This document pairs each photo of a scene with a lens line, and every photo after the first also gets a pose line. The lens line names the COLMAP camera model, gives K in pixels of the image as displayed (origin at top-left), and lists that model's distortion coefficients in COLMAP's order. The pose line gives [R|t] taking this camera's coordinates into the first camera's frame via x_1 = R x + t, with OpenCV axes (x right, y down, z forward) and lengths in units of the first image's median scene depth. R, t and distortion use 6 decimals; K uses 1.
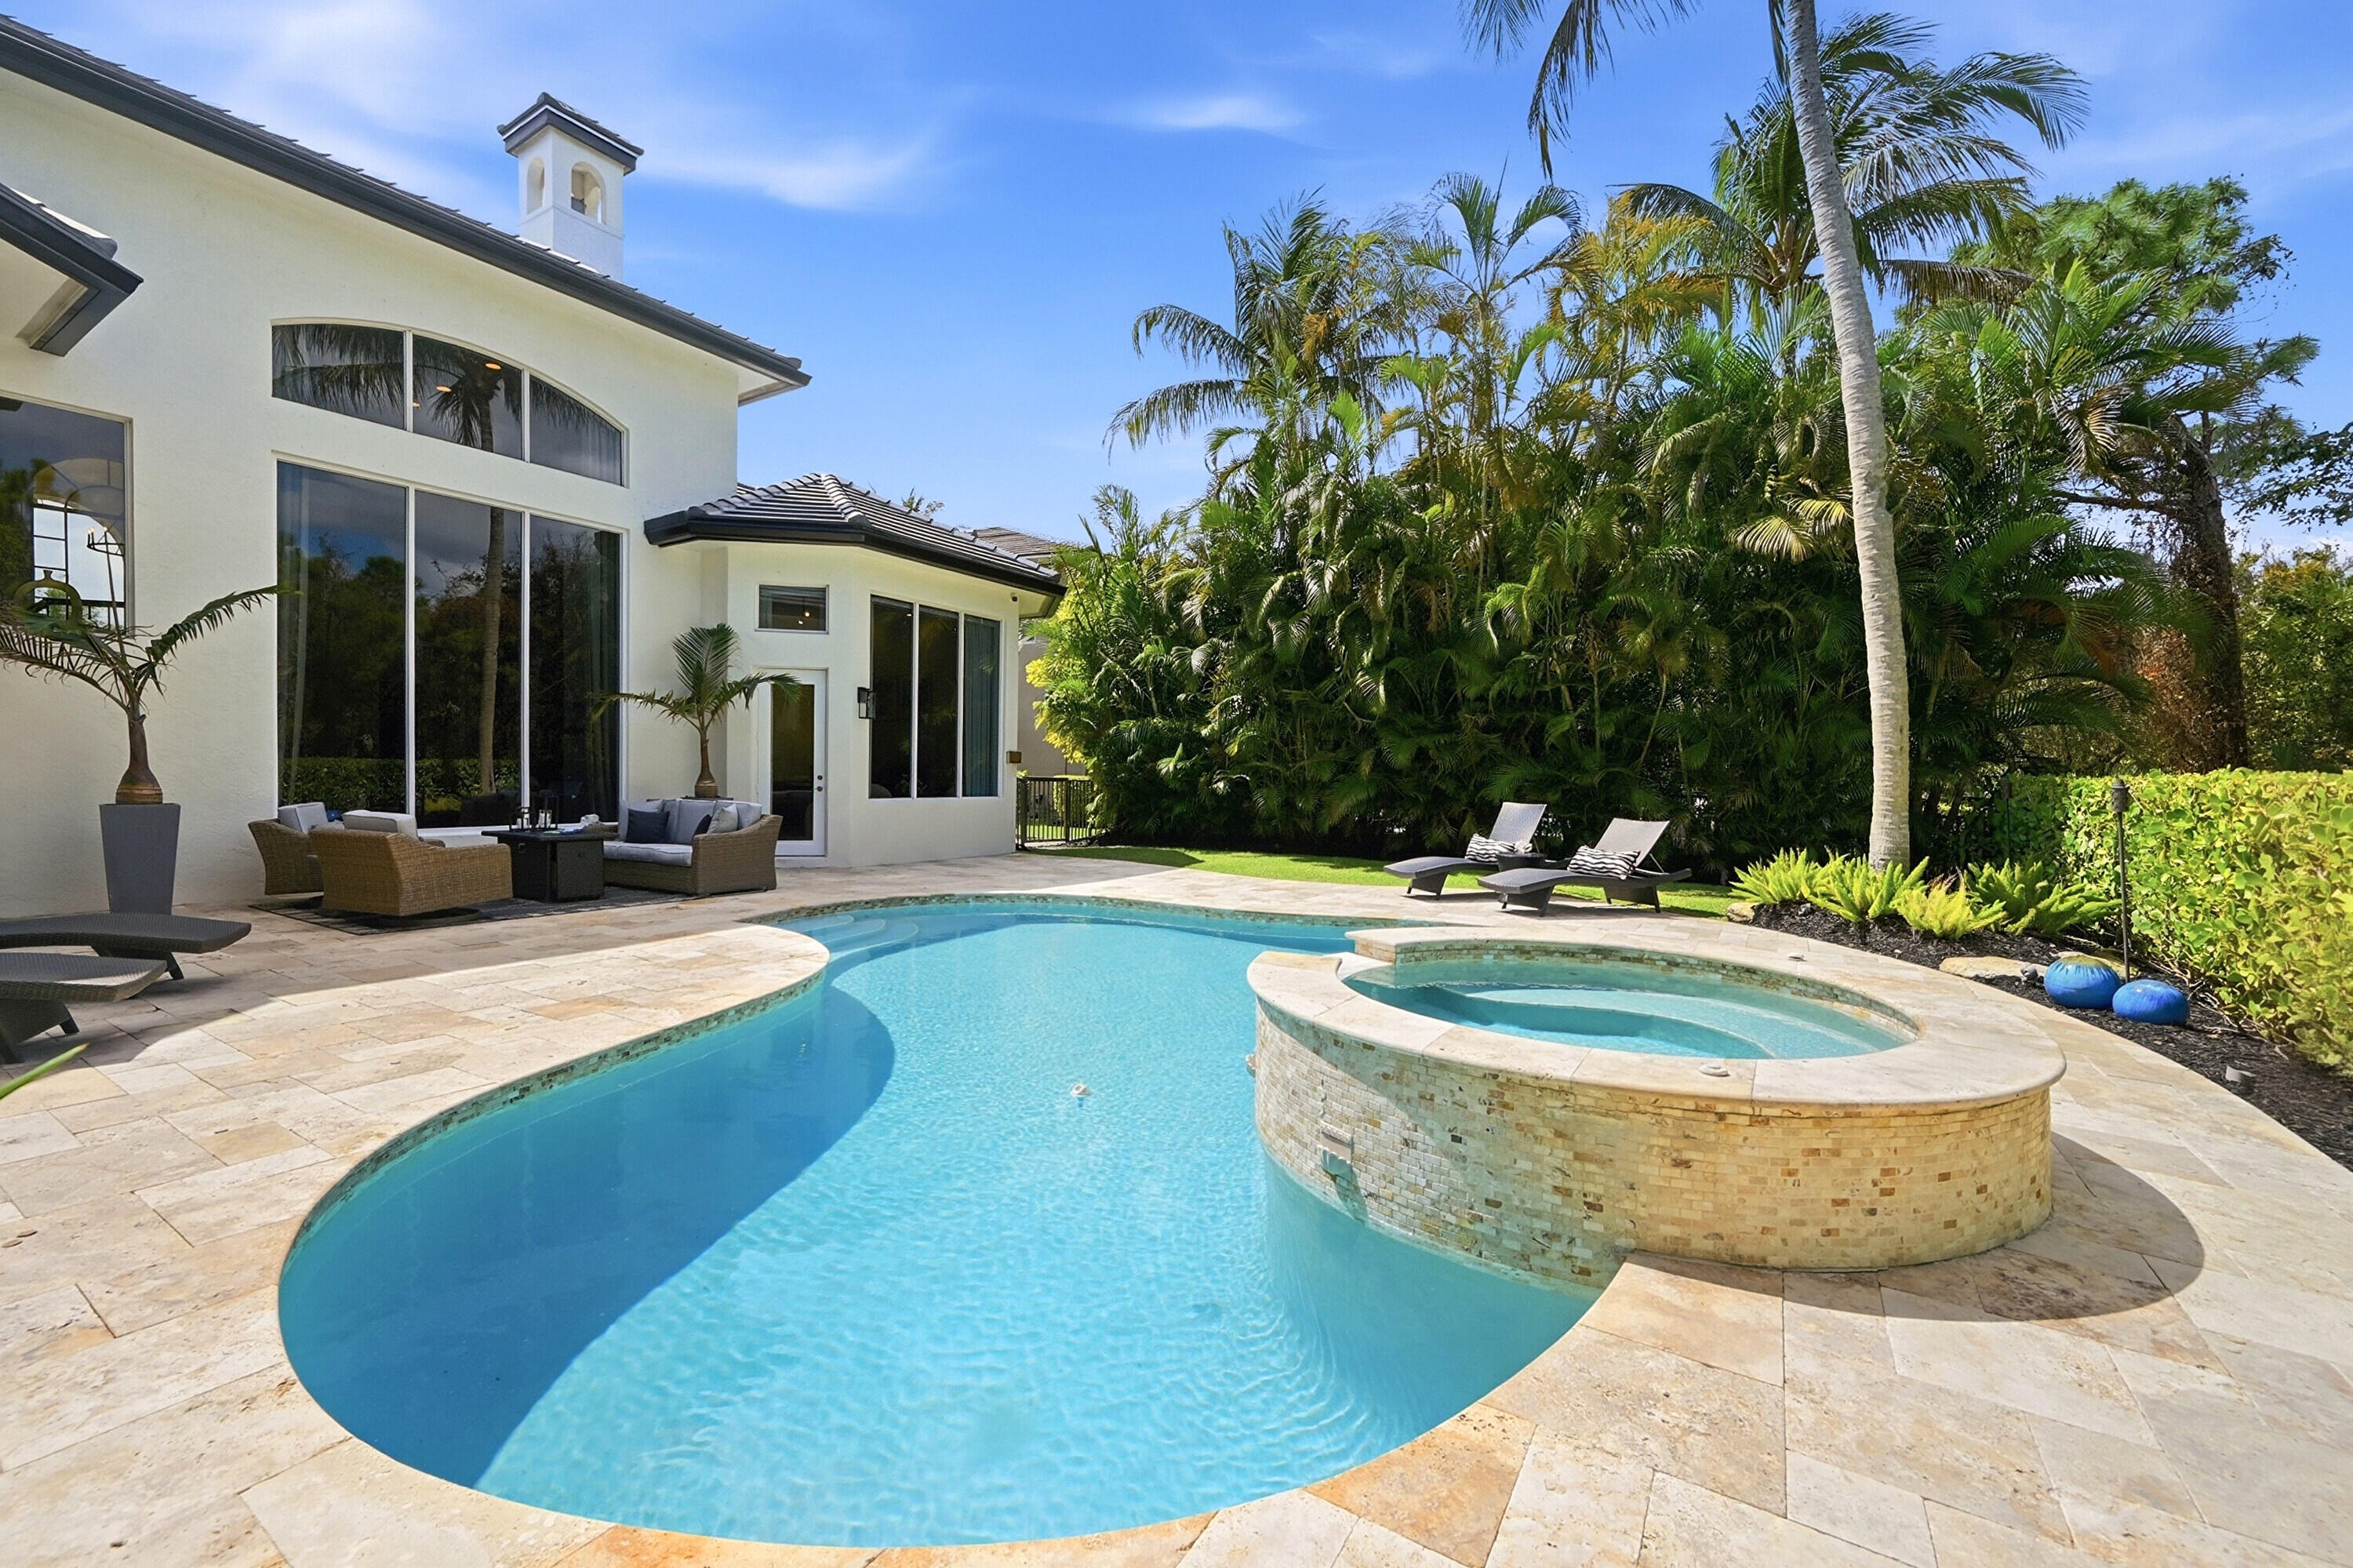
lens RADIAL K [[939.3, 0, 1169.2], [0, 939.3, 781.5], [0, 0, 1]] dist [-0.000033, 0.000968]
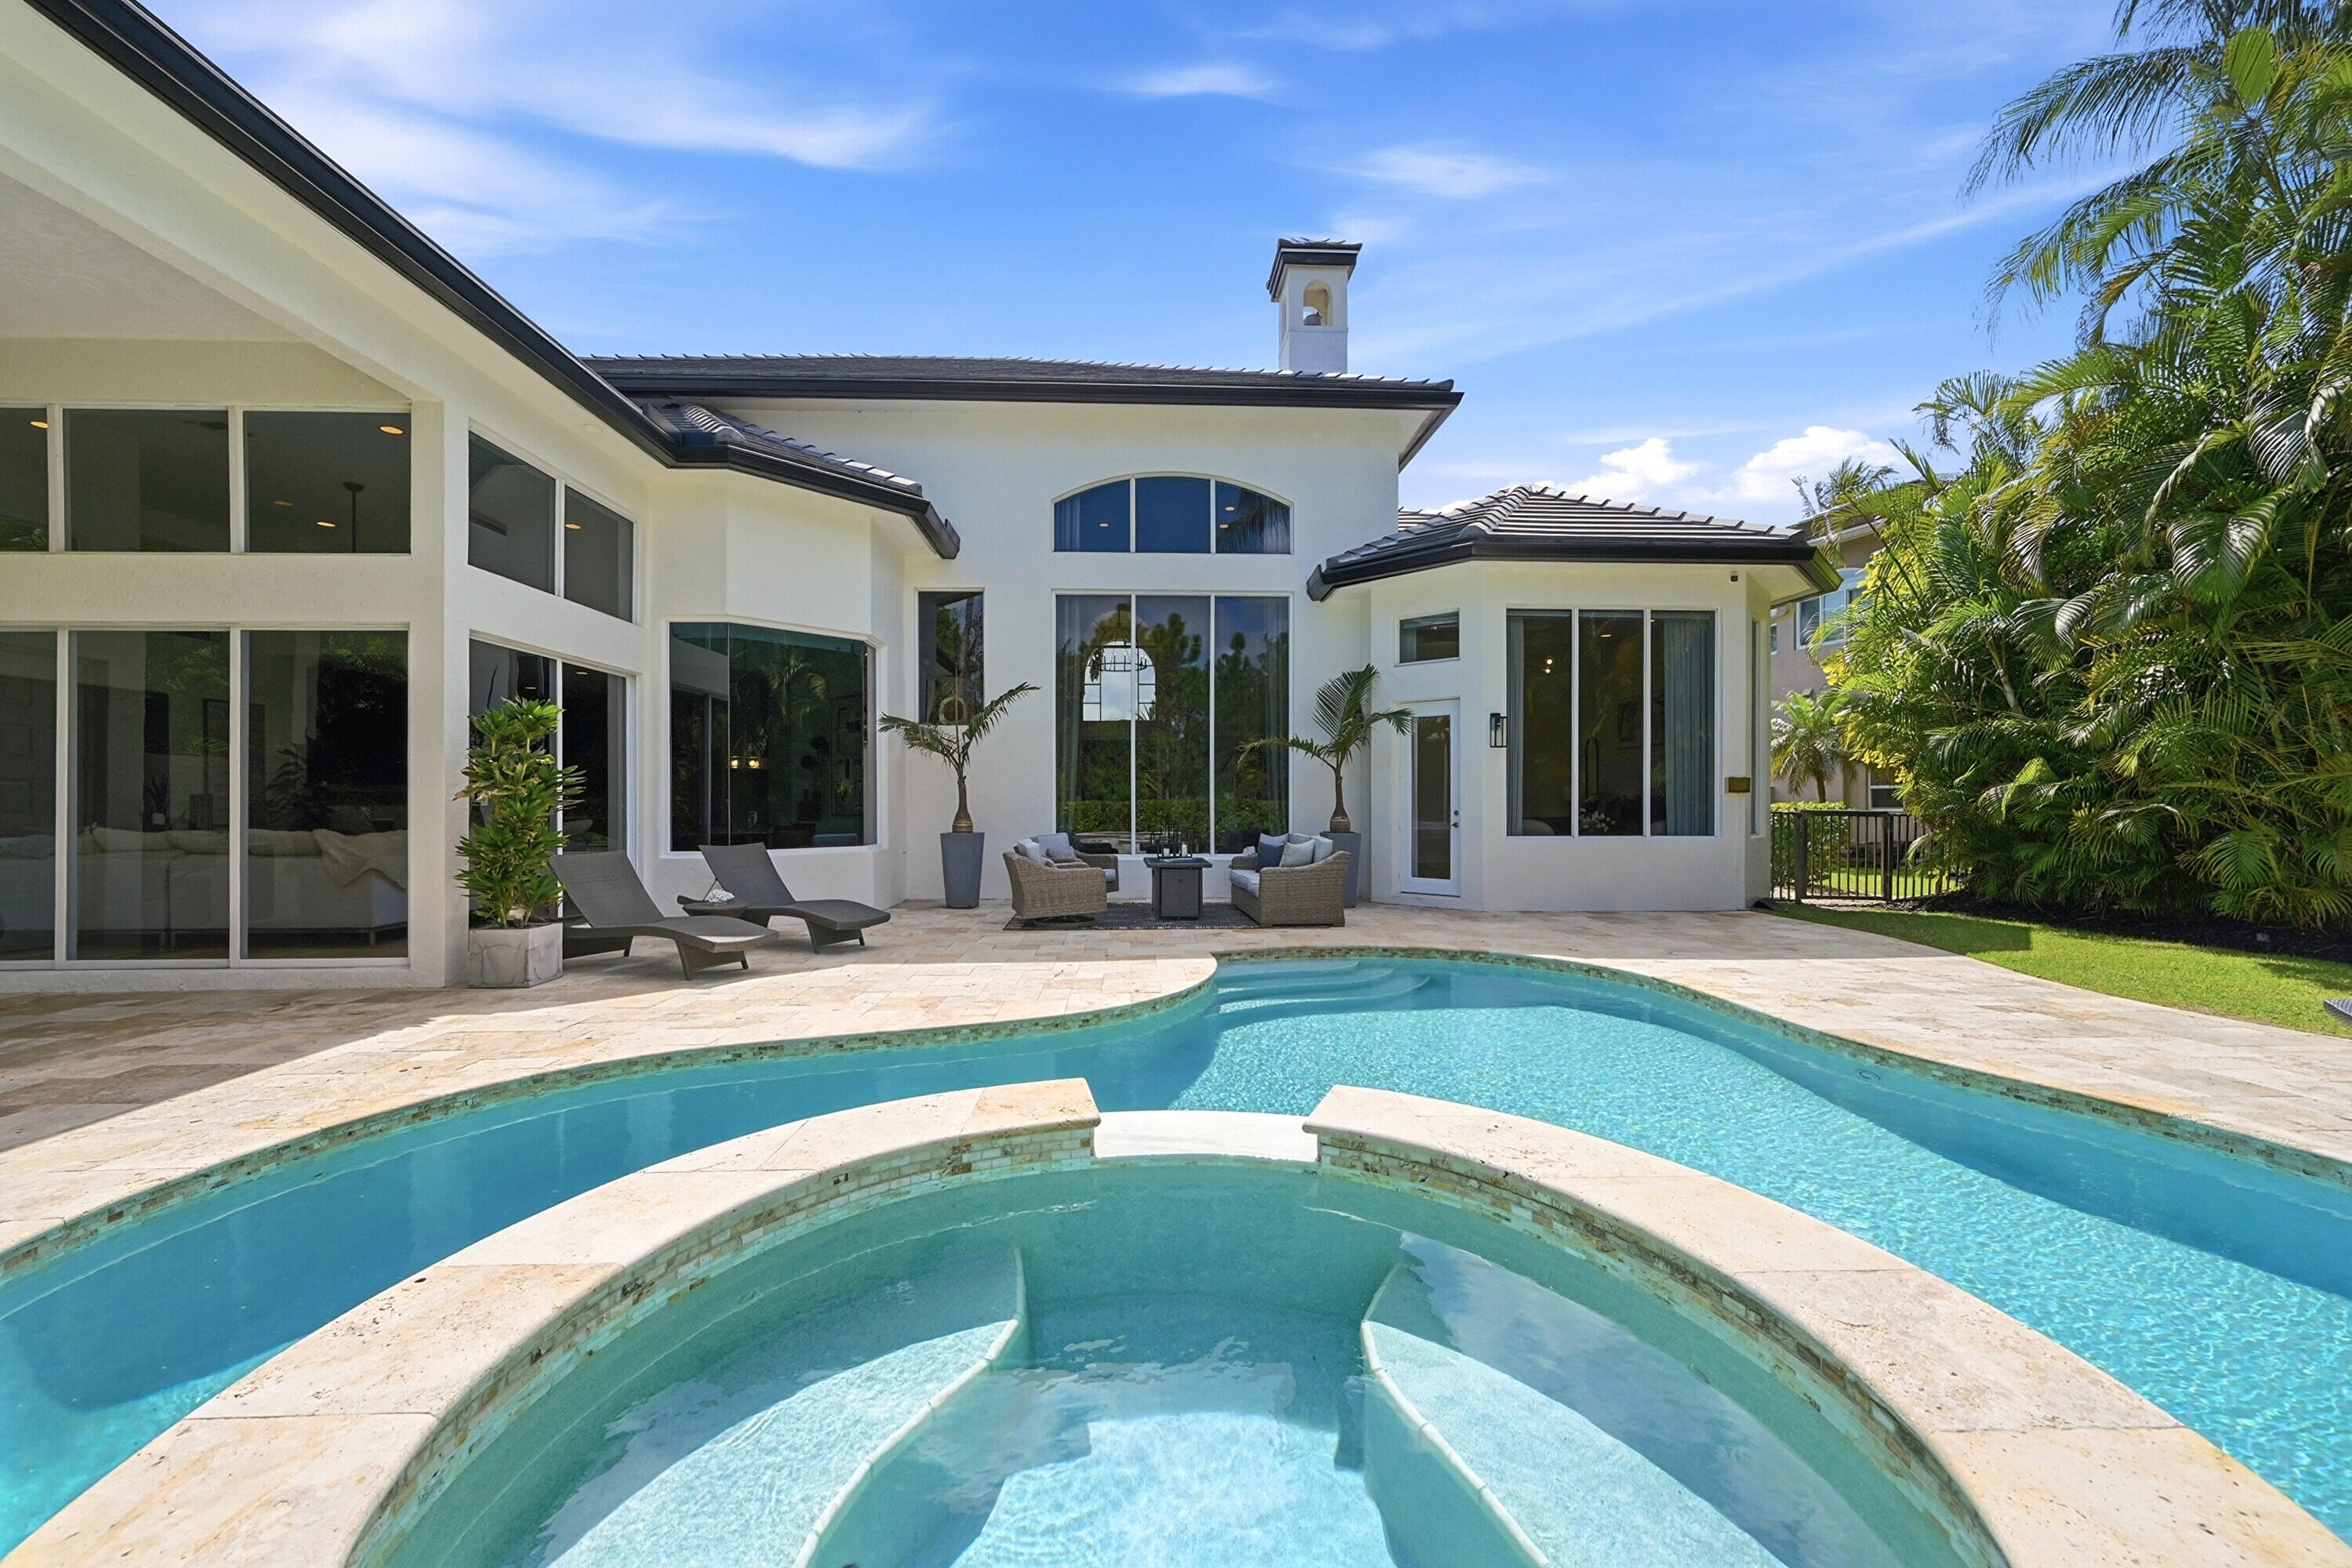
lens RADIAL K [[938.9, 0, 1178.0], [0, 938.9, 791.4], [0, 0, 1]] dist [-0.000033, 0.000968]
pose [[0.582613, -0.019128, -0.812525, 0.235051], [0.000959, 0.999739, -0.022848, -0.004194], [0.812749, 0.012532, 0.582479, 0.223937]]
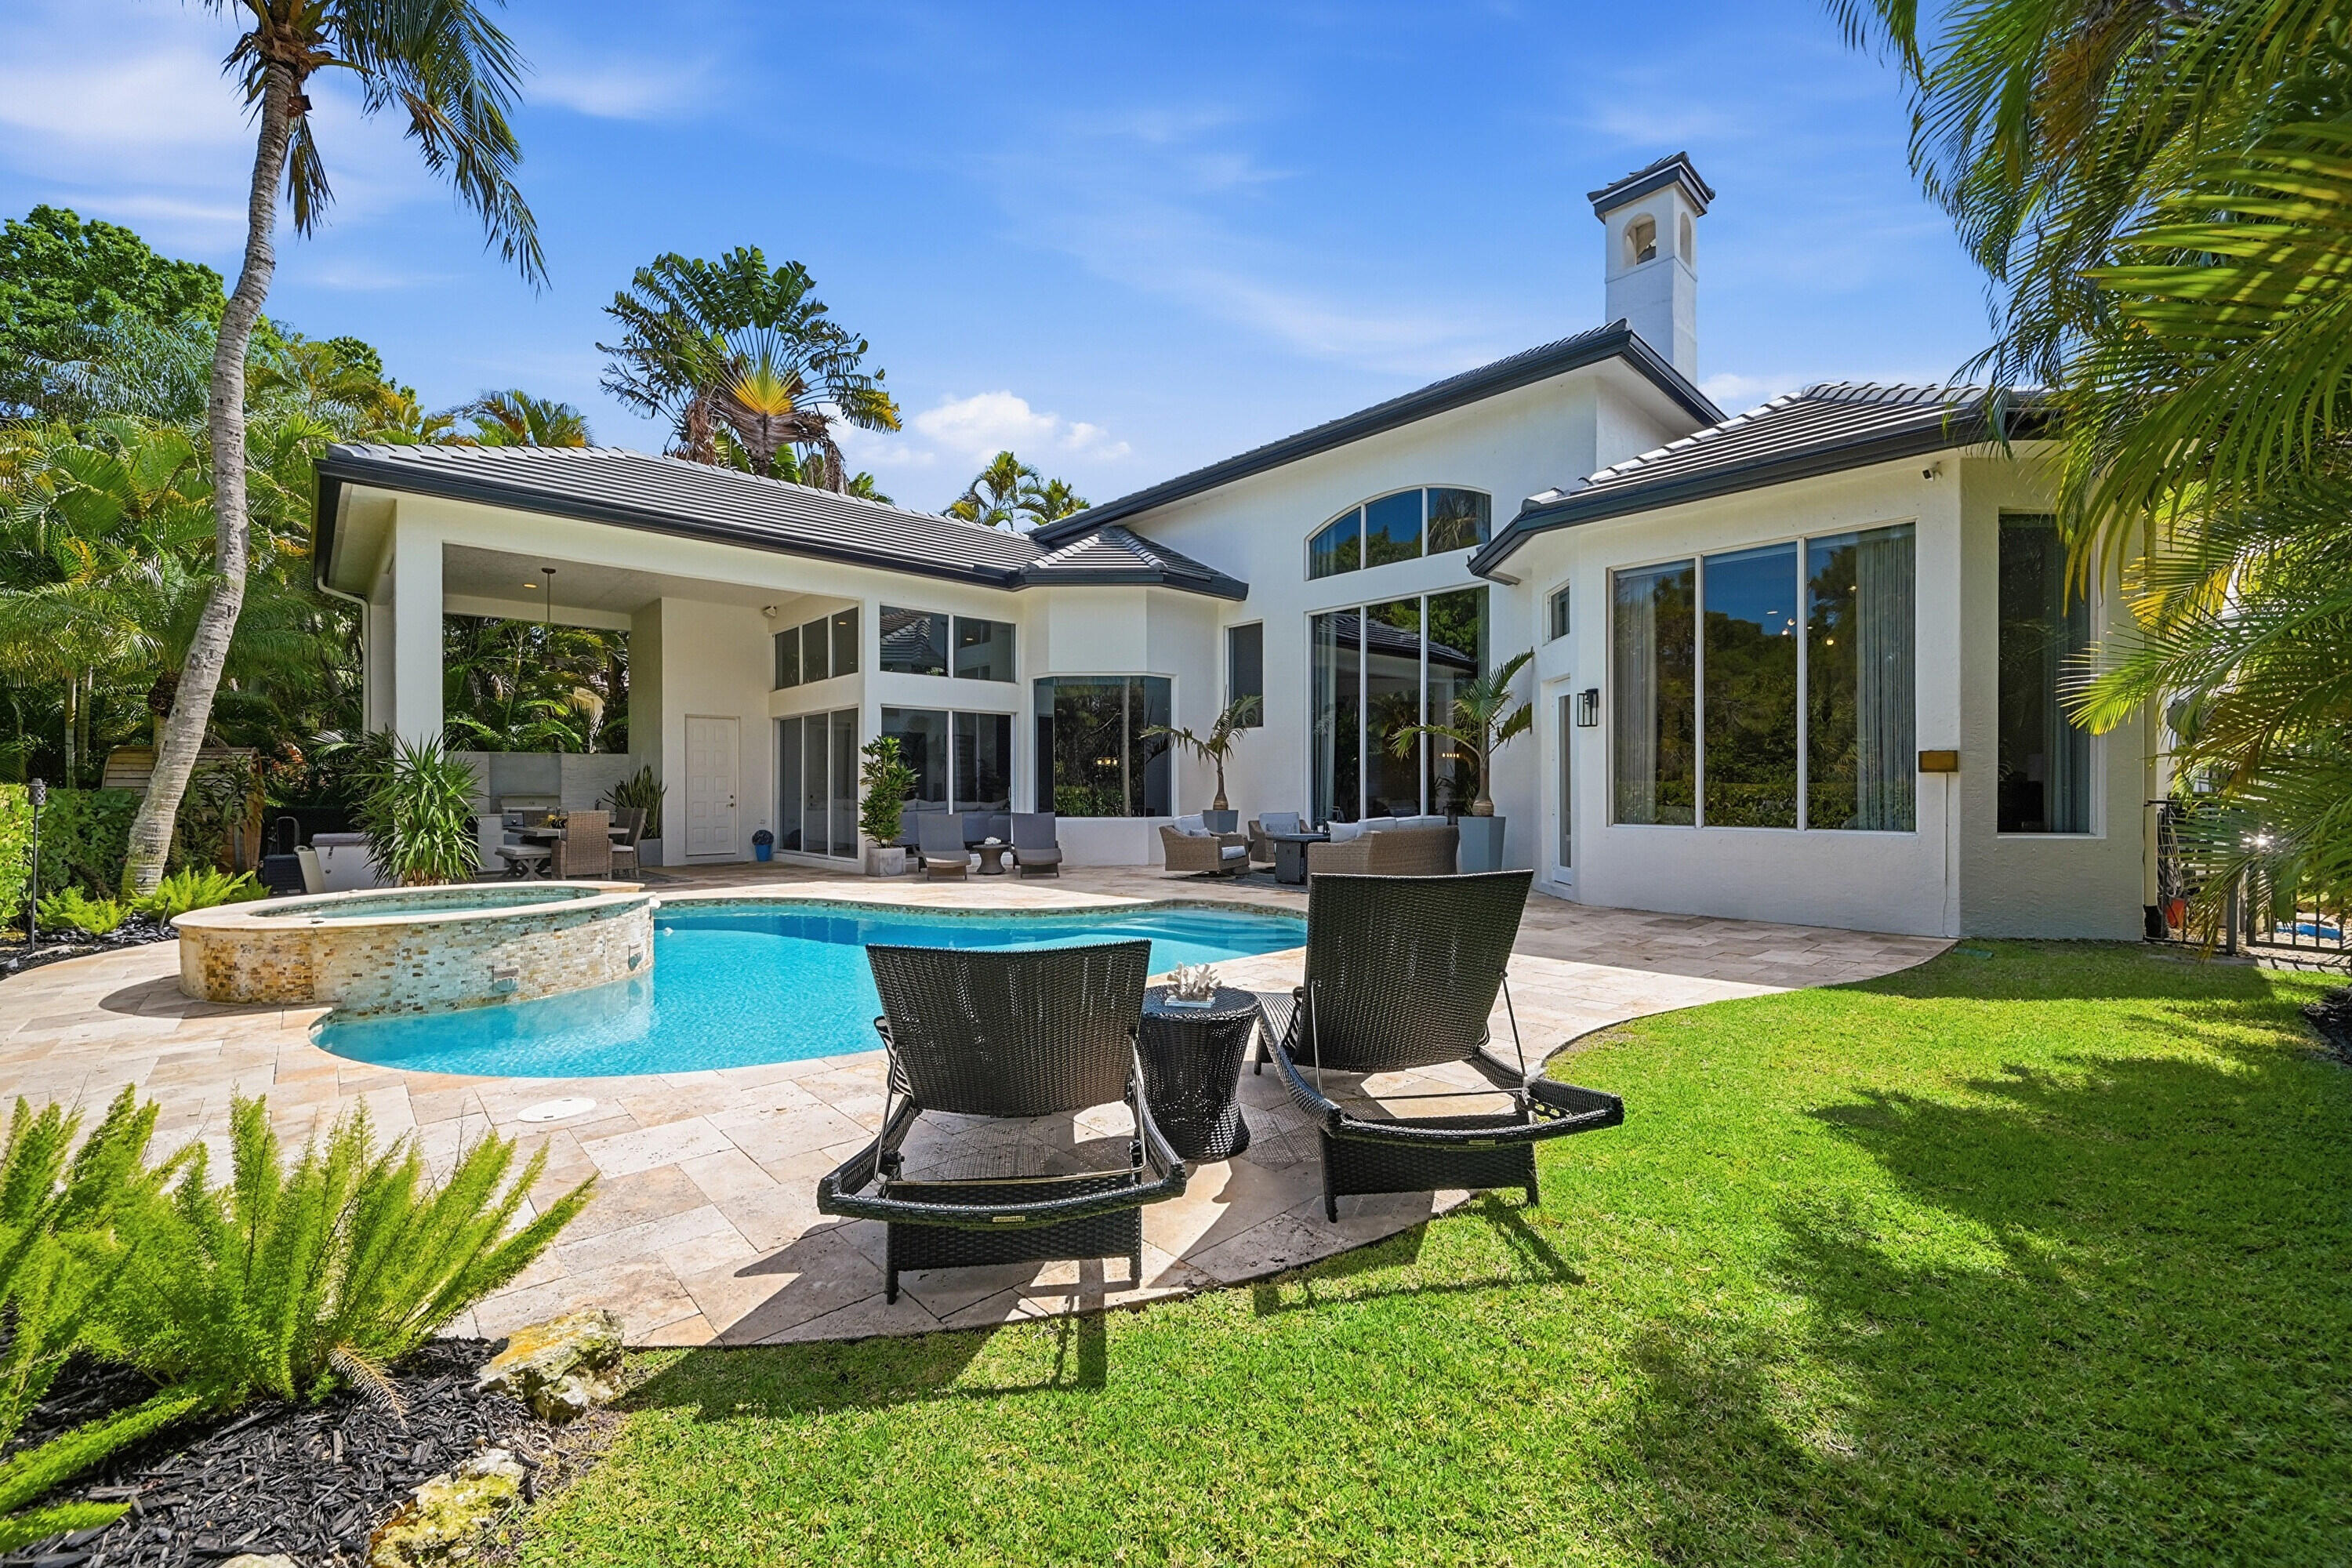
lens RADIAL K [[938.9, 0, 1179.8], [0, 938.9, 787.7], [0, 0, 1]] dist [-0.000033, 0.000968]
pose [[-0.261437, -0.015421, -0.965097, 0.579423], [-0.015621, 0.999809, -0.011744, 0.002738], [0.965094, 0.012006, -0.261628, 0.882965]]
